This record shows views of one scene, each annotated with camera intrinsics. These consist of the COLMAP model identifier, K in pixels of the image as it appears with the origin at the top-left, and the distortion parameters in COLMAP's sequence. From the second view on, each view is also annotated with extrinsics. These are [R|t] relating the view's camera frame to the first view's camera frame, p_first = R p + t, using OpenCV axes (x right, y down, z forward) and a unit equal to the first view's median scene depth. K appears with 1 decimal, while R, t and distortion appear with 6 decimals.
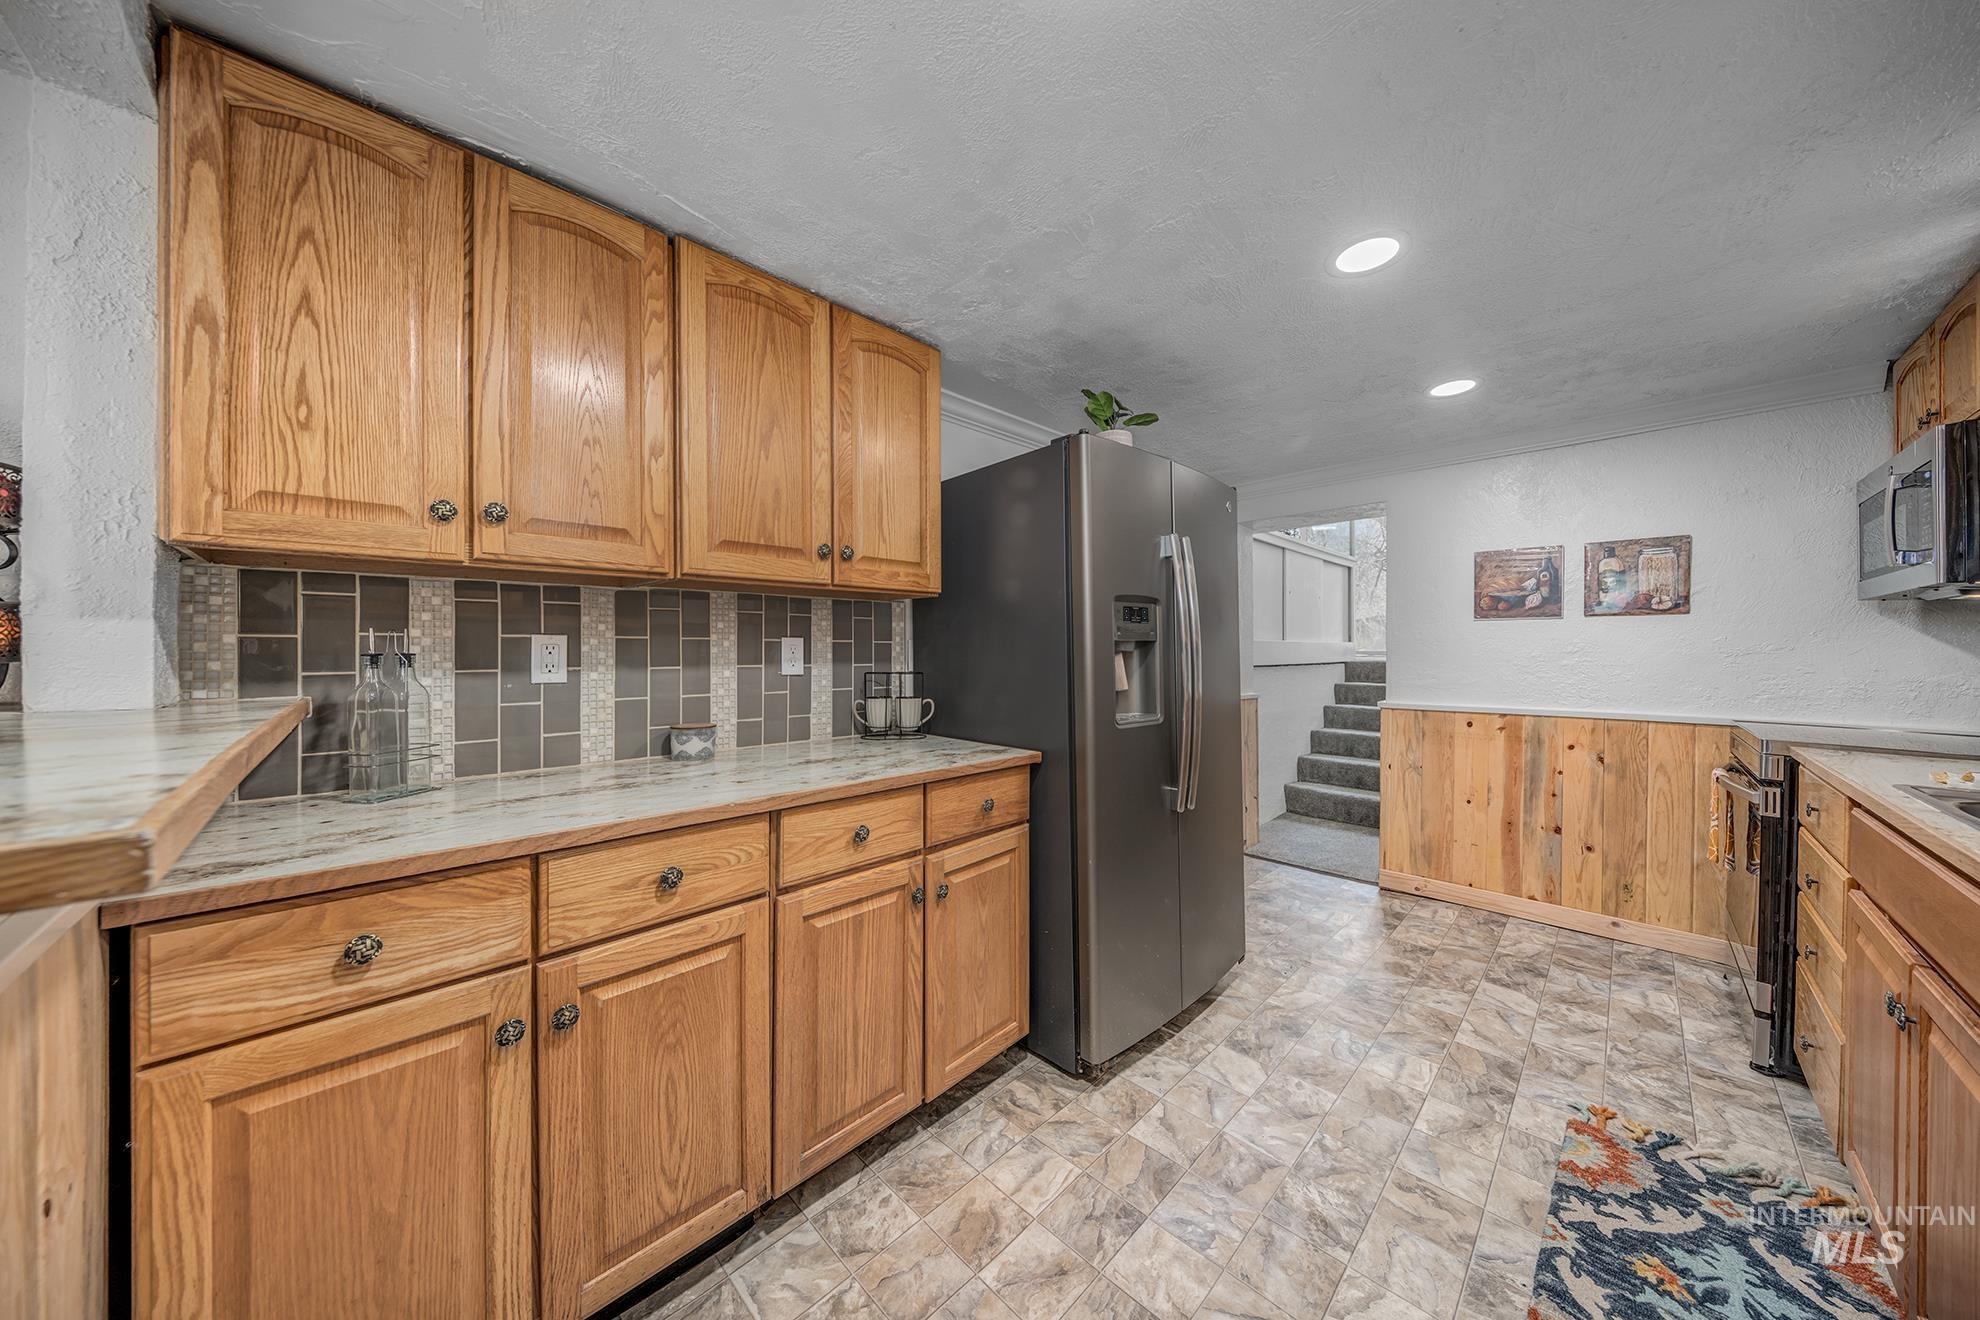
lens RADIAL K [[627.3, 0, 1000.7], [0, 627.3, 652.0], [0, 0, 1]] dist [-0.006028, -0.000916]
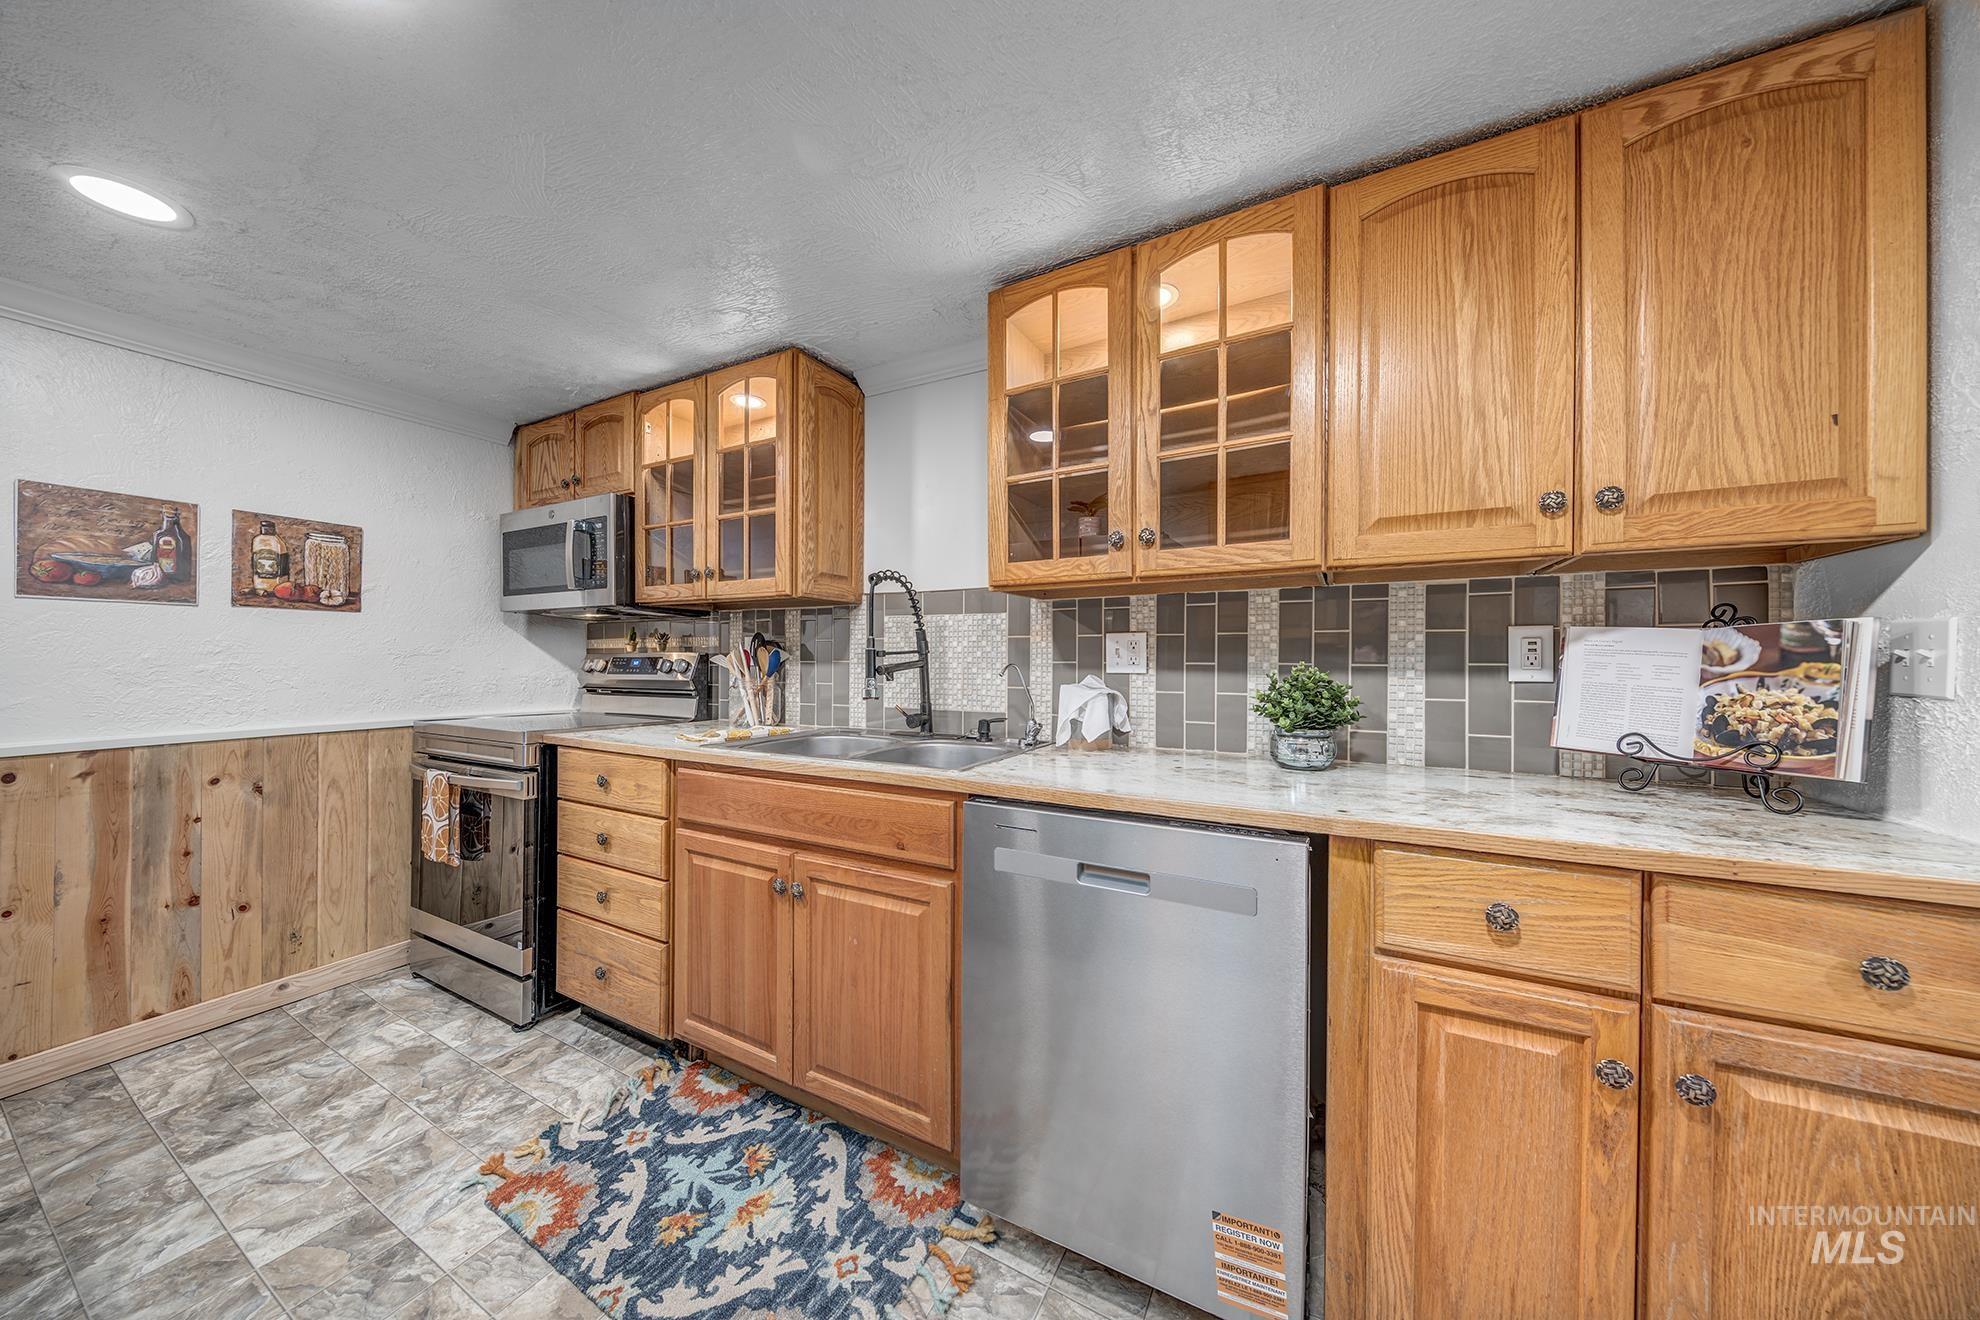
lens RADIAL K [[627.3, 0, 992.3], [0, 627.3, 660.1], [0, 0, 1]] dist [-0.006028, -0.000916]
pose [[-0.295290, -0.005253, 0.955393, -0.074656], [-0.001560, 0.999986, 0.005015, 0.004958], [-0.955406, -0.000010, -0.295294, 0.436723]]
